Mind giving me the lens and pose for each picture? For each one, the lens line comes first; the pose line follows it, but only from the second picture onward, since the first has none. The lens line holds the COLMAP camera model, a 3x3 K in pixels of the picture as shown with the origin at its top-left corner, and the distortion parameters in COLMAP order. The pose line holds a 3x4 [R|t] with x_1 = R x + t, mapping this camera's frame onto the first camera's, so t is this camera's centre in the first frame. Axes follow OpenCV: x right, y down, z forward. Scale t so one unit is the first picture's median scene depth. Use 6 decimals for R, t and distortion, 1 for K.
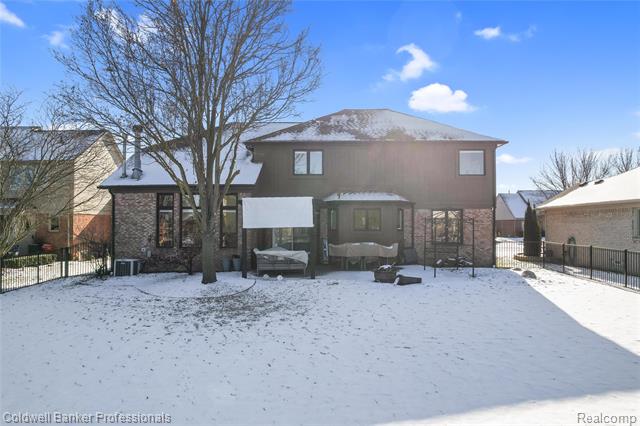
lens RADIAL K [[438.8, 0, 320.0], [0, 438.8, 213.0], [0, 0, 1]] dist [-0.054404, 0.048021]
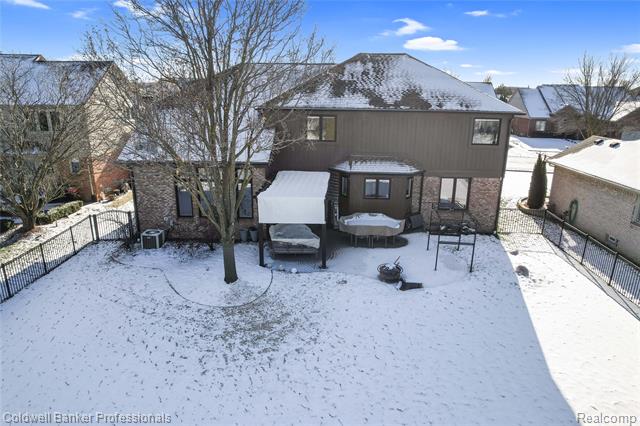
lens RADIAL K [[435.2, 0, 320.0], [0, 435.2, 213.0], [0, 0, 1]] dist [-0.058661, 0.051774]
pose [[0.999602, 0.018327, -0.021430, -0.004003], [-0.010728, 0.950002, 0.312059, -0.246443], [0.026077, -0.311705, 0.949821, 0.005252]]
